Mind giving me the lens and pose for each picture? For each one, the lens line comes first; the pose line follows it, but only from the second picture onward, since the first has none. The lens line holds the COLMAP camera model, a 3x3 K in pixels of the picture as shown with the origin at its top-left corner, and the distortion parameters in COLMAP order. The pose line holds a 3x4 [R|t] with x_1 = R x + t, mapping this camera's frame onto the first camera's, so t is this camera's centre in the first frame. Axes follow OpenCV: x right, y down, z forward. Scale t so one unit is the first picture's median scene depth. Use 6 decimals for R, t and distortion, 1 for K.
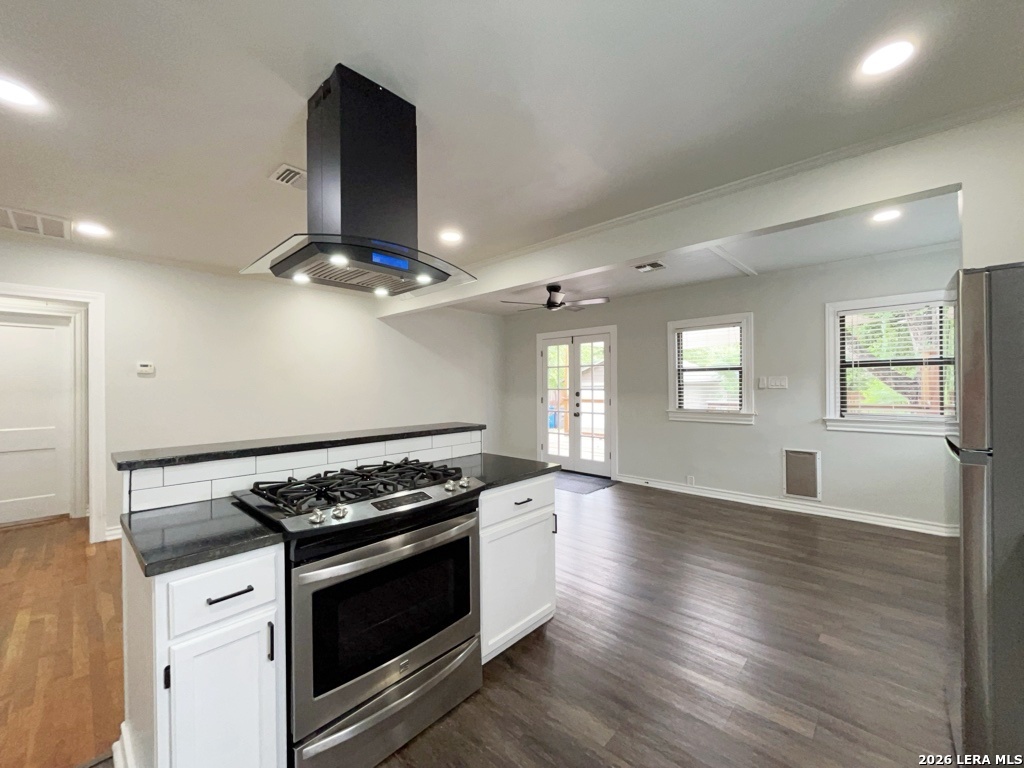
lens RADIAL K [[415.2, 0, 509.7], [0, 415.2, 385.8], [0, 0, 1]] dist [-0.000298, -0.000993]
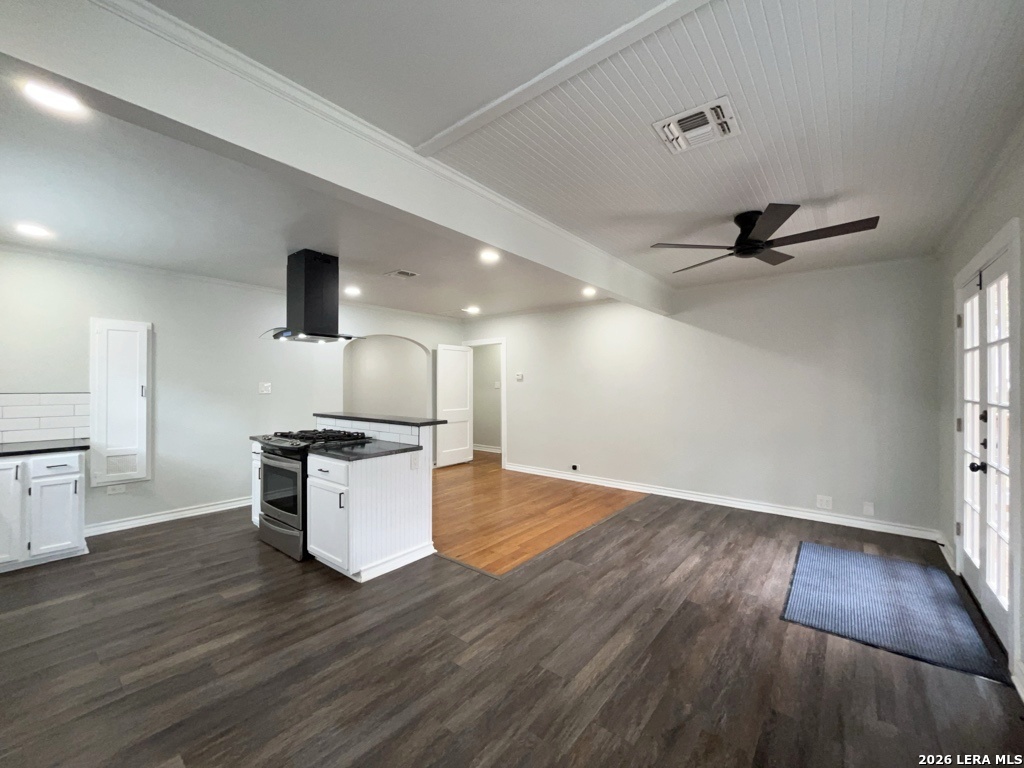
lens RADIAL K [[415.2, 0, 516.2], [0, 415.2, 385.8], [0, 0, 1]] dist [-0.000298, -0.000993]
pose [[0.084452, 0.006865, -0.996404, 0.542761], [-0.004049, 0.999970, 0.006546, -0.010432], [0.996419, 0.003482, 0.084477, 0.547187]]
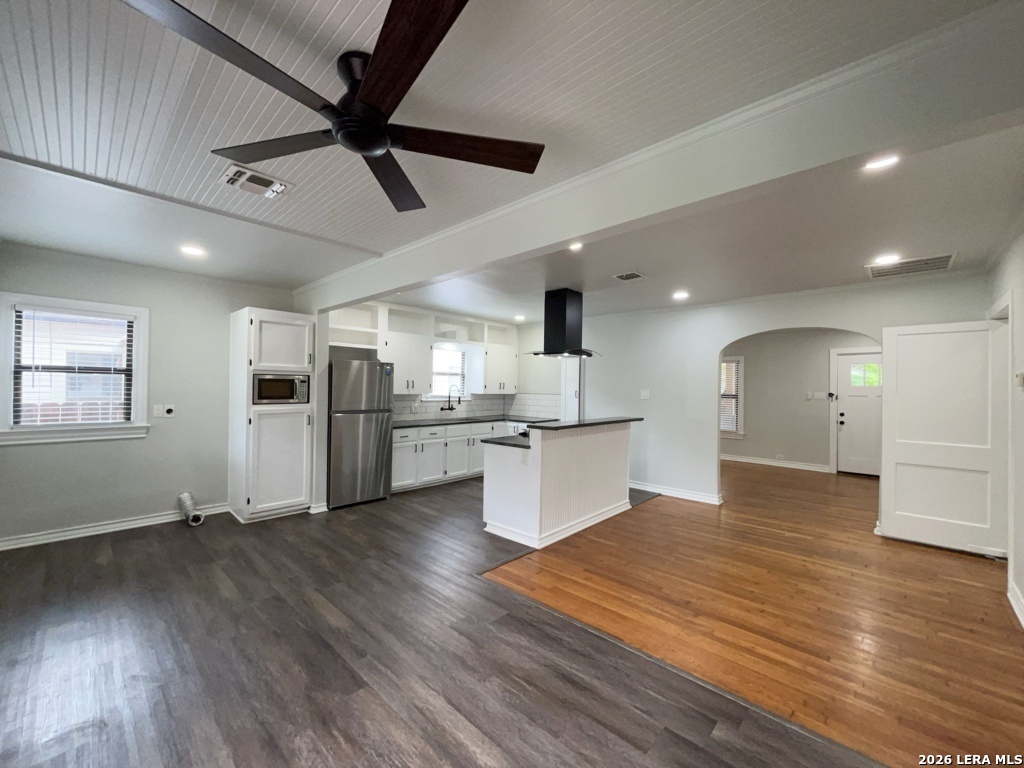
lens RADIAL K [[415.2, 0, 517.8], [0, 415.2, 384.7], [0, 0, 1]] dist [-0.000298, -0.000993]
pose [[-0.999845, -0.010998, -0.013715, 0.003408], [-0.010967, 0.999937, -0.002370, -0.017074], [0.013740, -0.002219, -0.999903, 1.098383]]
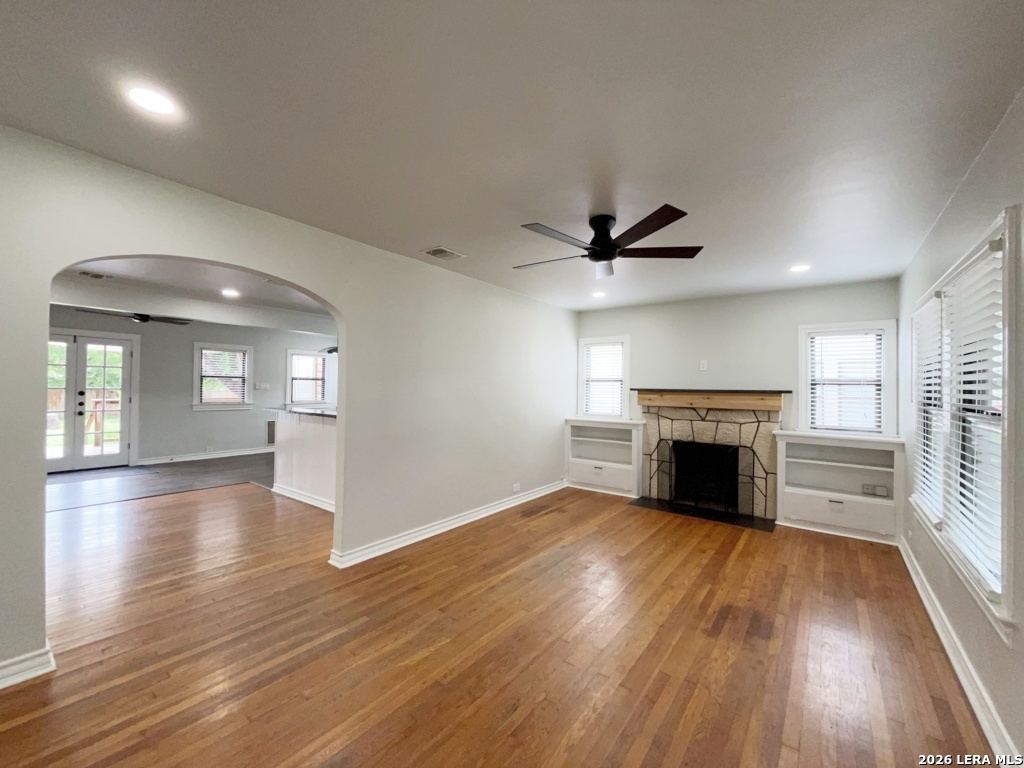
lens RADIAL K [[415.2, 0, 512.0], [0, 415.2, 383.7], [0, 0, 1]] dist [-0.000298, -0.000993]
pose [[-0.105552, 0.017405, 0.994261, -1.000018], [-0.013031, 0.999737, -0.018884, 0.002035], [-0.994328, -0.014949, -0.105297, 0.060703]]
